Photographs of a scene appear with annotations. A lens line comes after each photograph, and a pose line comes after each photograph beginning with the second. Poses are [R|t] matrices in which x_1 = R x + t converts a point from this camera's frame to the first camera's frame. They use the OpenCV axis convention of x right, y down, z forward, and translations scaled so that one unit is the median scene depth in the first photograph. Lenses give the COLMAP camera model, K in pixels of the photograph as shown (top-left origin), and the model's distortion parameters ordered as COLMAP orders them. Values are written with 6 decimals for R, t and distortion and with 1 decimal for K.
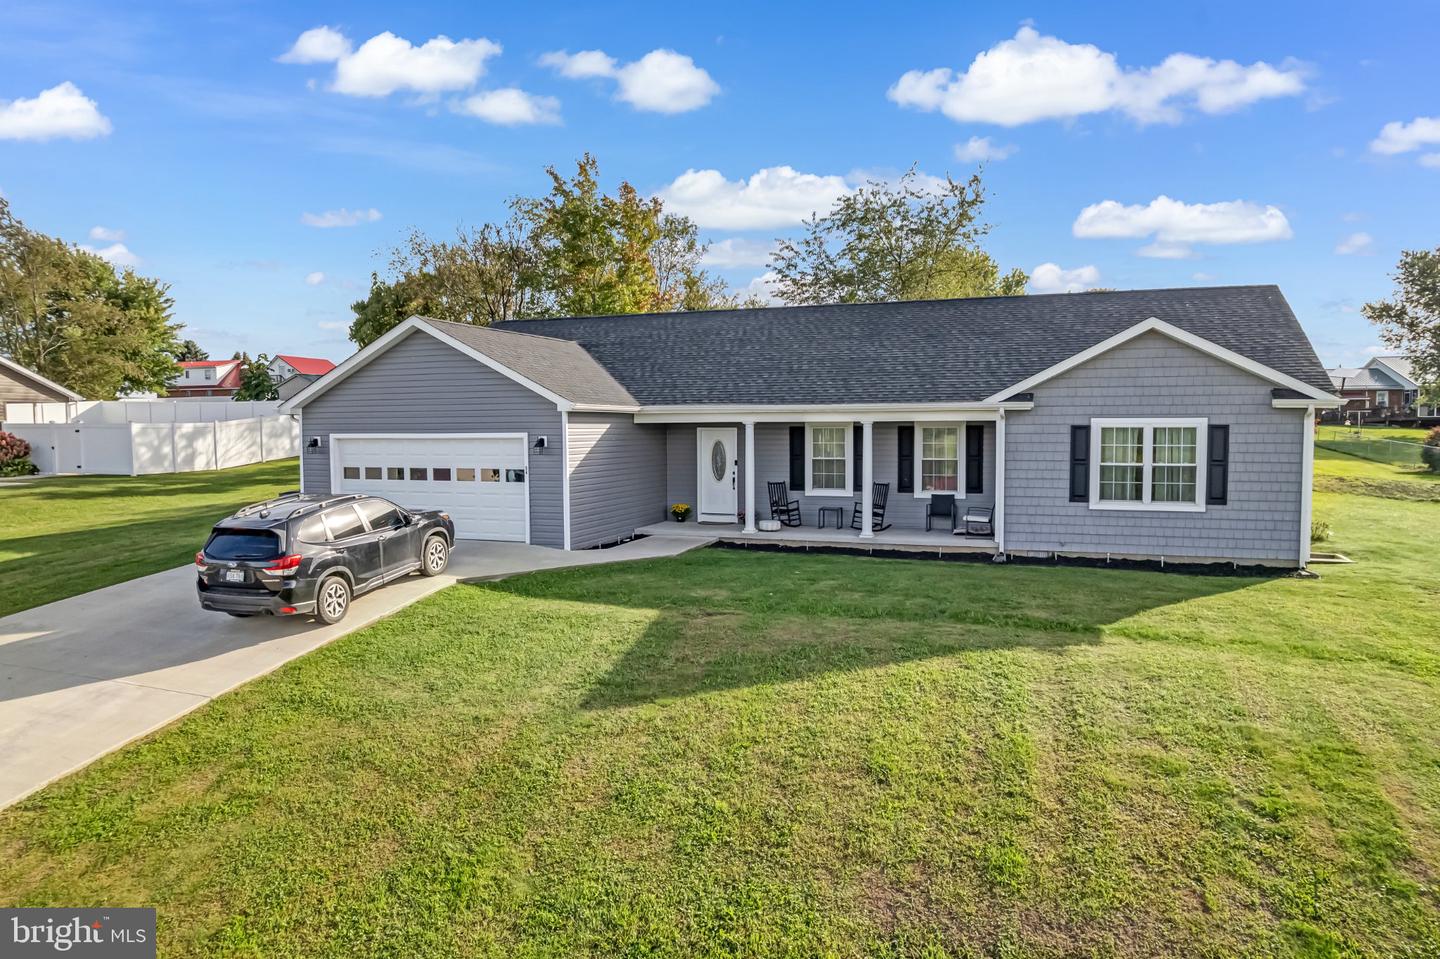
lens RADIAL K [[940.7, 0, 719.7], [0, 940.7, 451.6], [0, 0, 1]] dist [-0.072108, 0.067224]
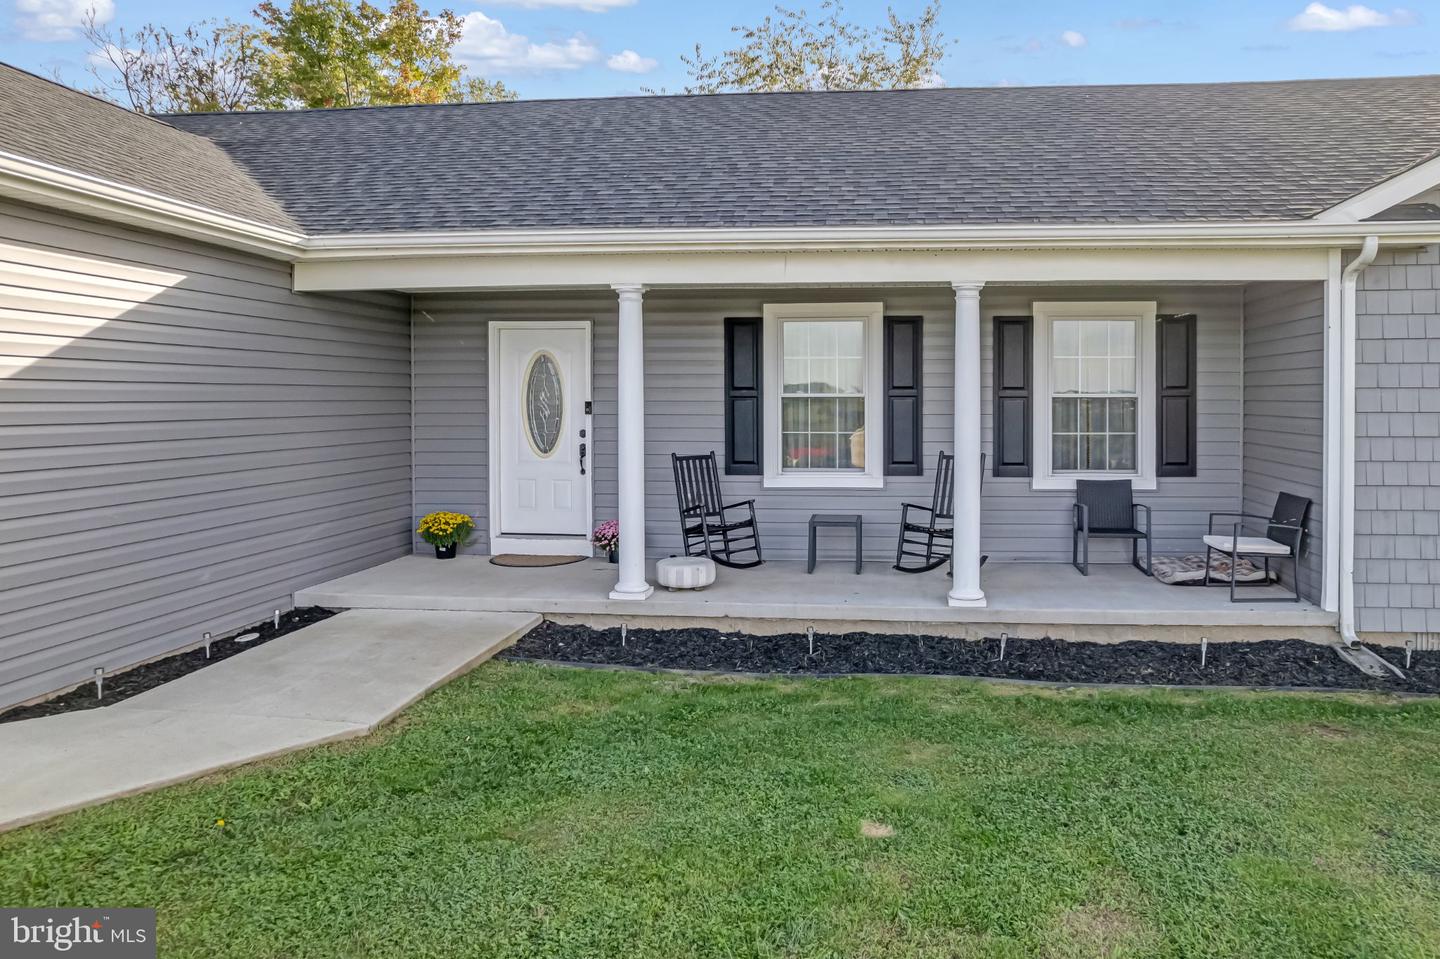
lens RADIAL K [[955.5, 0, 792.2], [0, 955.5, 424.5], [0, 0, 1]] dist [-0.043983, -0.000846]
pose [[0.969794, -0.000394, 0.243925, 0.002870], [0.001486, 0.999990, -0.004293, 0.022465], [-0.243921, 0.004526, 0.969785, 0.624635]]
